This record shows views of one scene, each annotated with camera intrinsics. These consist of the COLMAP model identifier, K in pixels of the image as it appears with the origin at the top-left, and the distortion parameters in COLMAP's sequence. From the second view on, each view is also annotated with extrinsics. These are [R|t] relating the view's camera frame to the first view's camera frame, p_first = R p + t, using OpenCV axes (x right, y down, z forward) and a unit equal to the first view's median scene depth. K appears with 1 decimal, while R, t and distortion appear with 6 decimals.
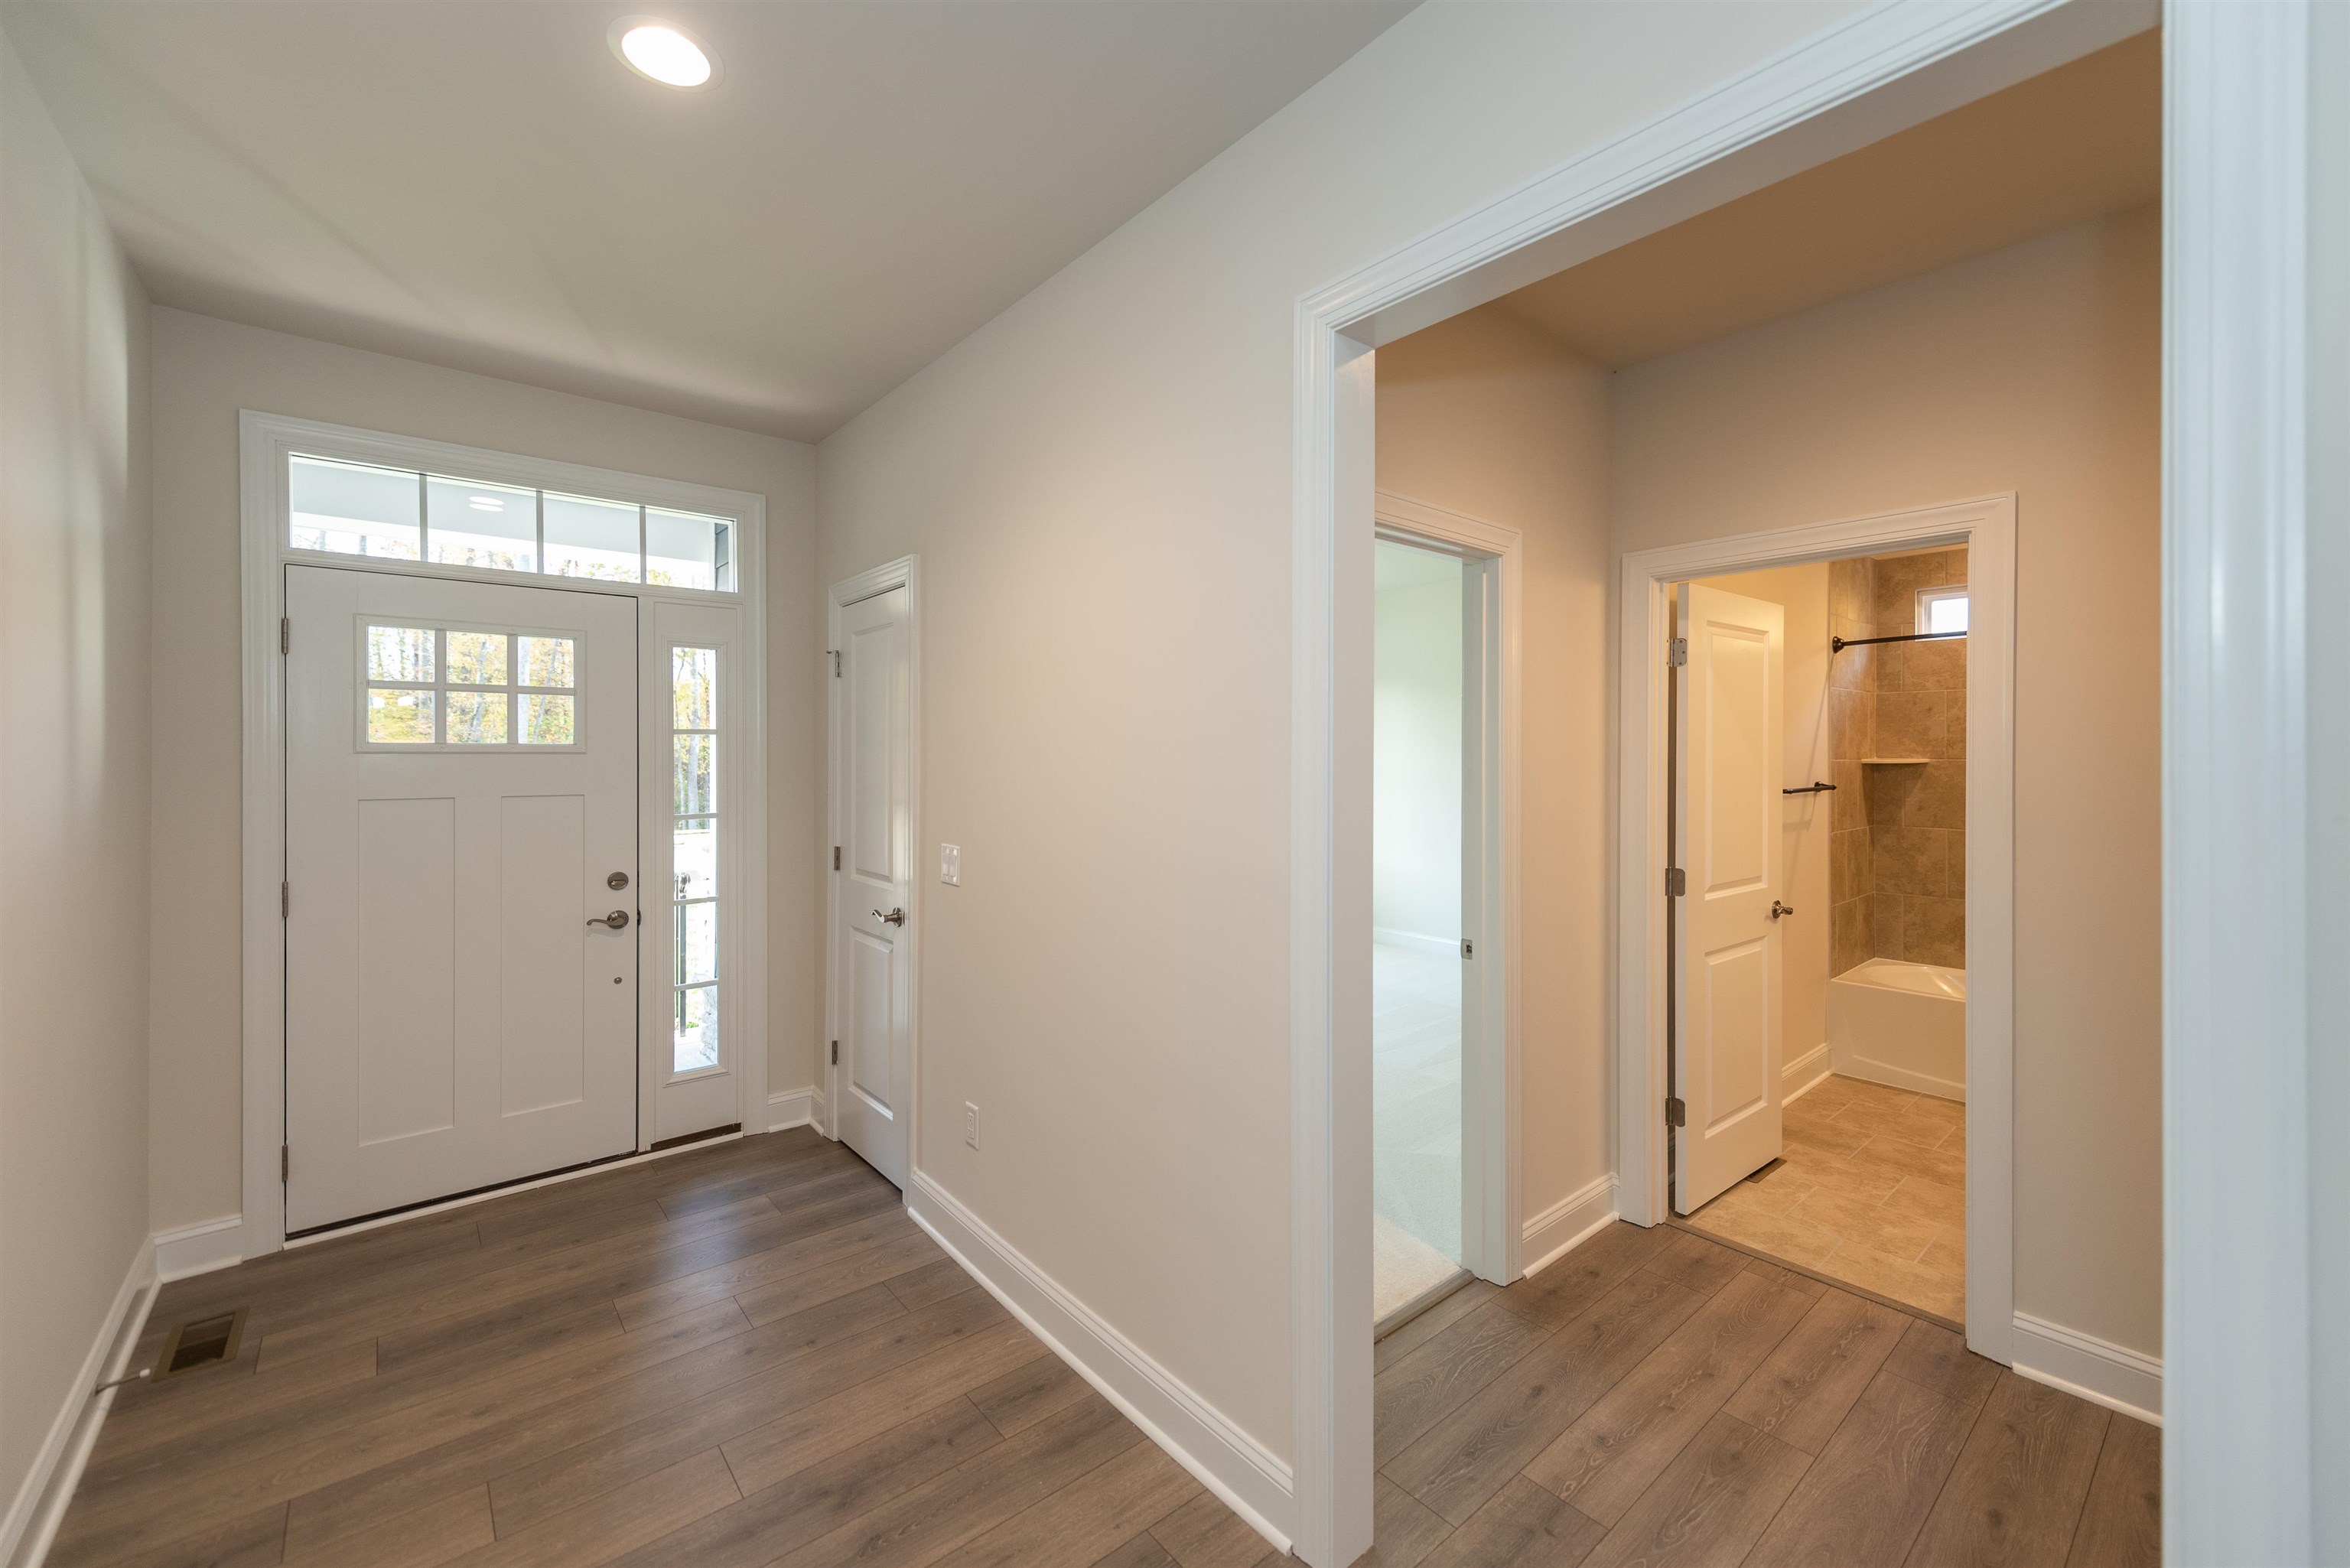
lens RADIAL K [[938.6, 0, 1158.5], [0, 938.6, 763.7], [0, 0, 1]] dist [0.009479, -0.001010]
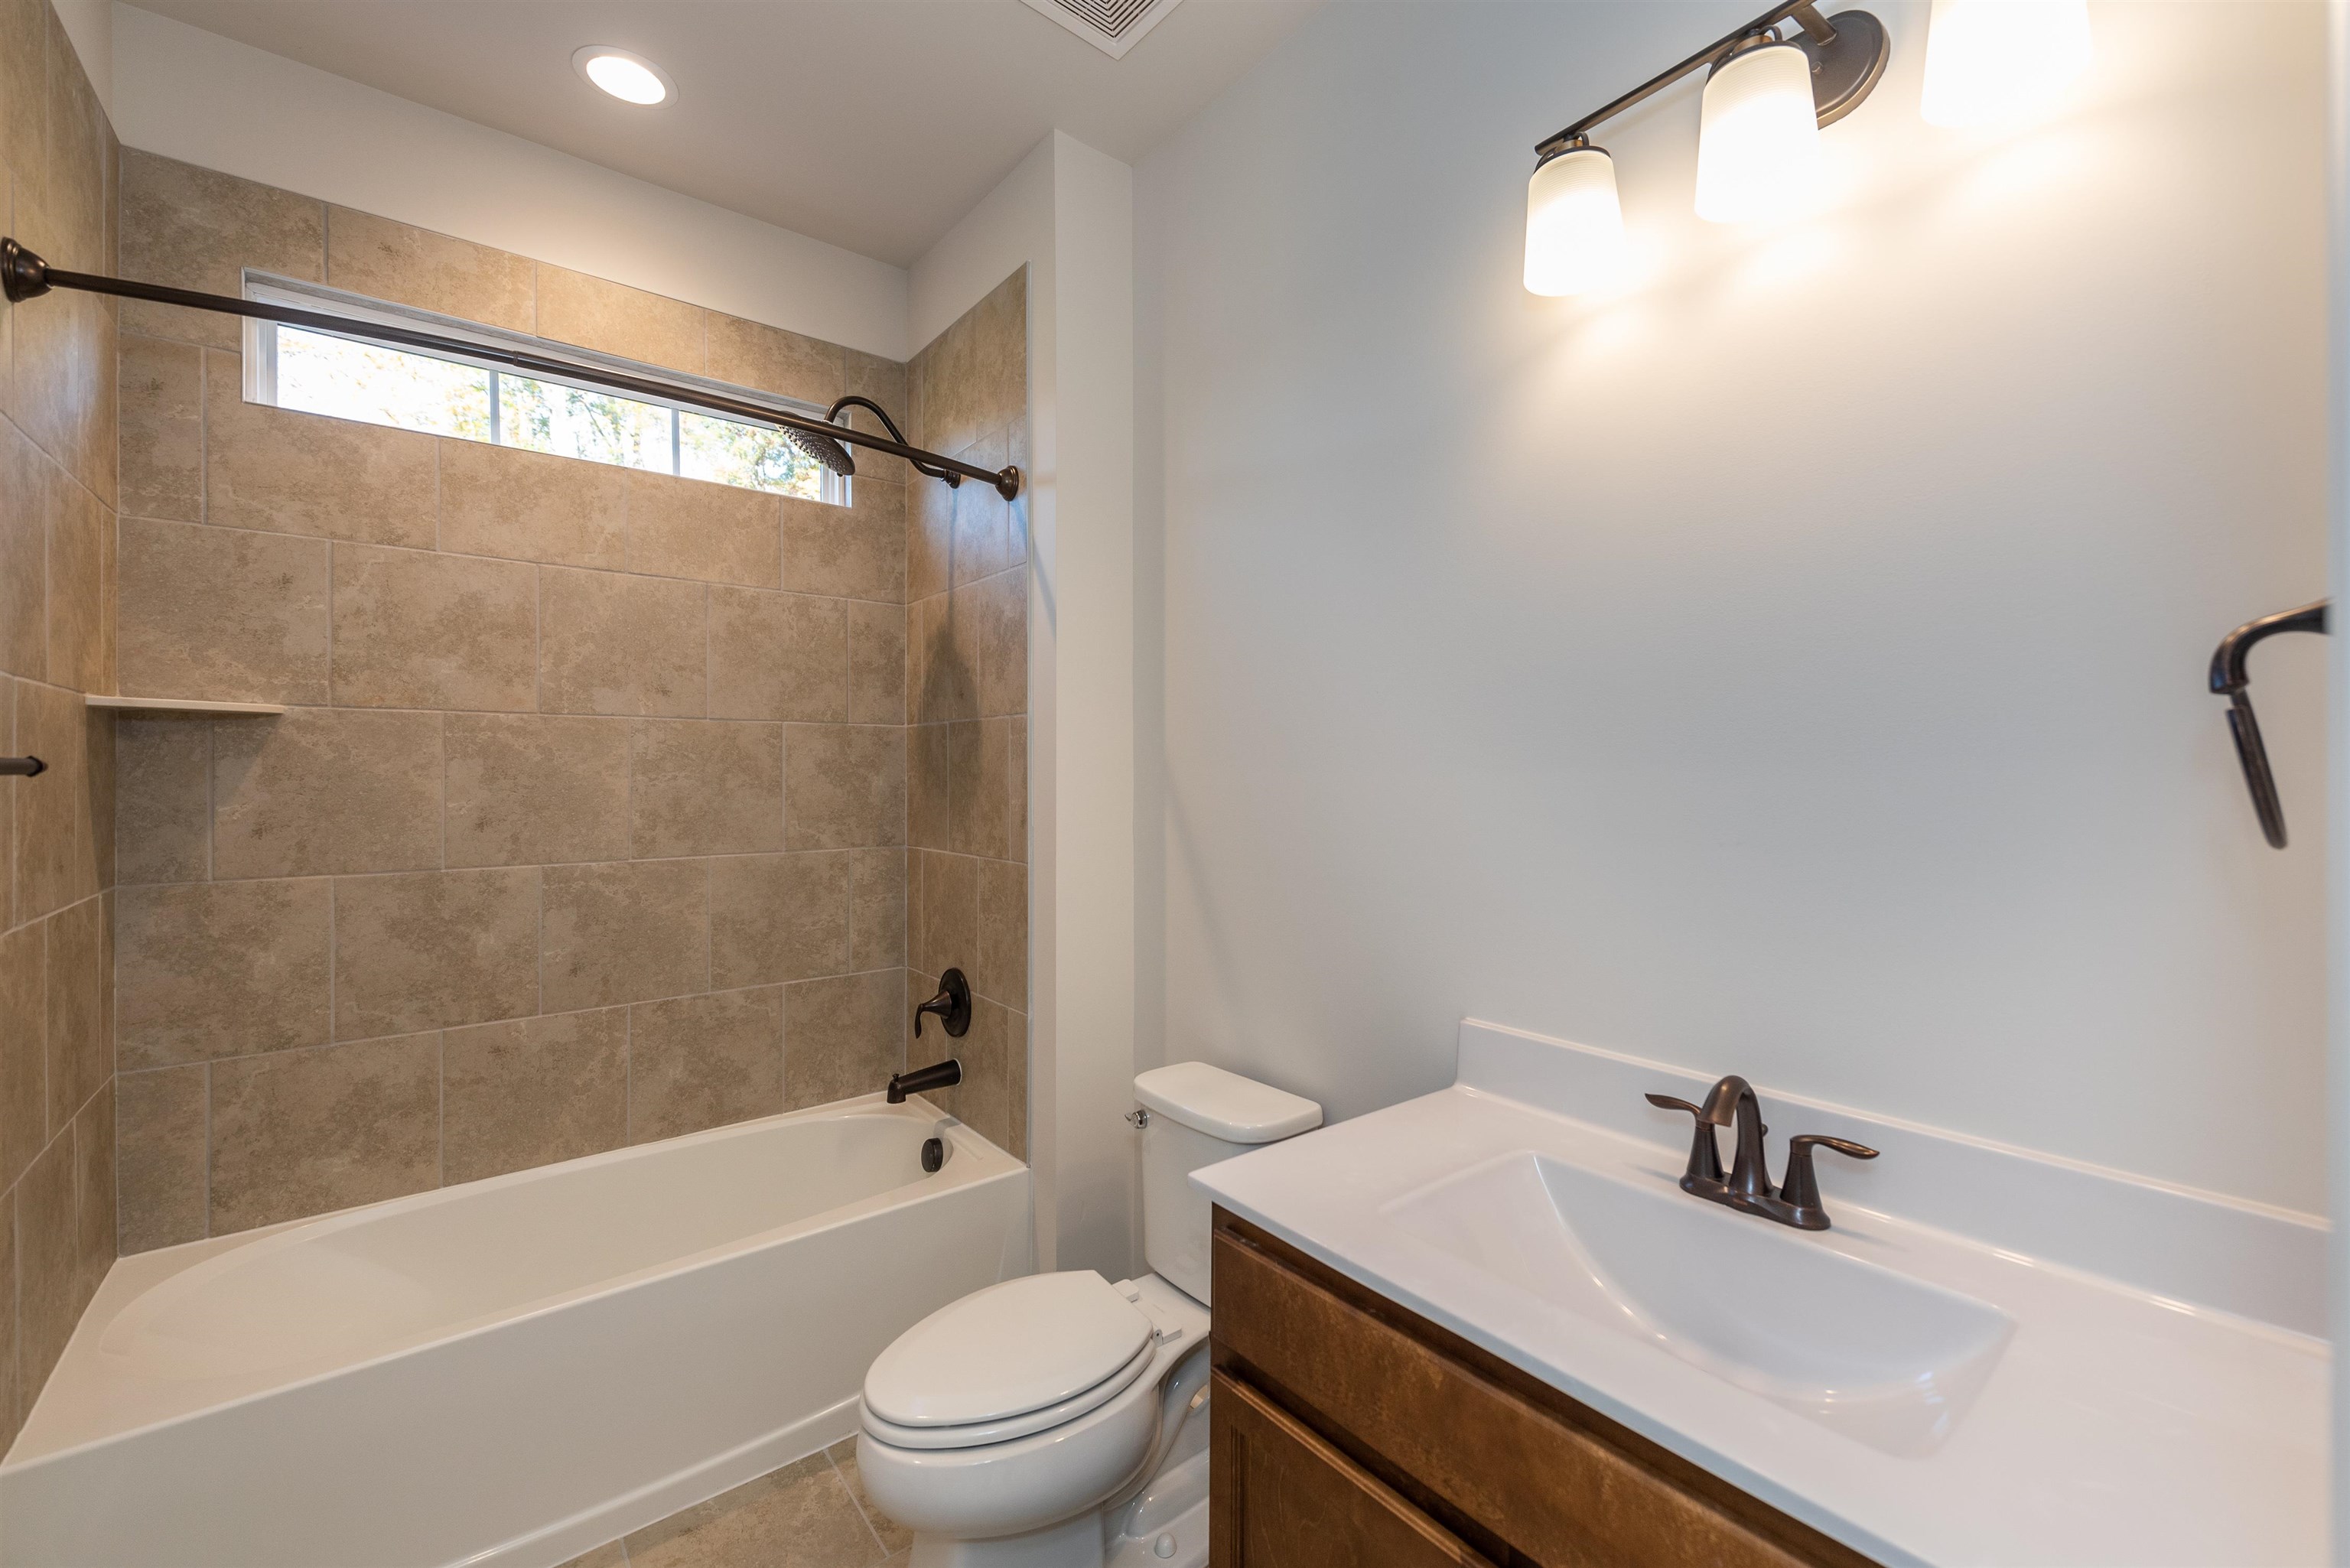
lens RADIAL K [[938.6, 0, 1177.7], [0, 938.6, 779.4], [0, 0, 1]] dist [0.009479, -0.001010]
pose [[-0.013220, -0.000411, 0.999913, 0.407615], [-0.002170, 0.999998, 0.000382, 0.025105], [-0.999910, -0.002165, -0.013221, 0.621676]]
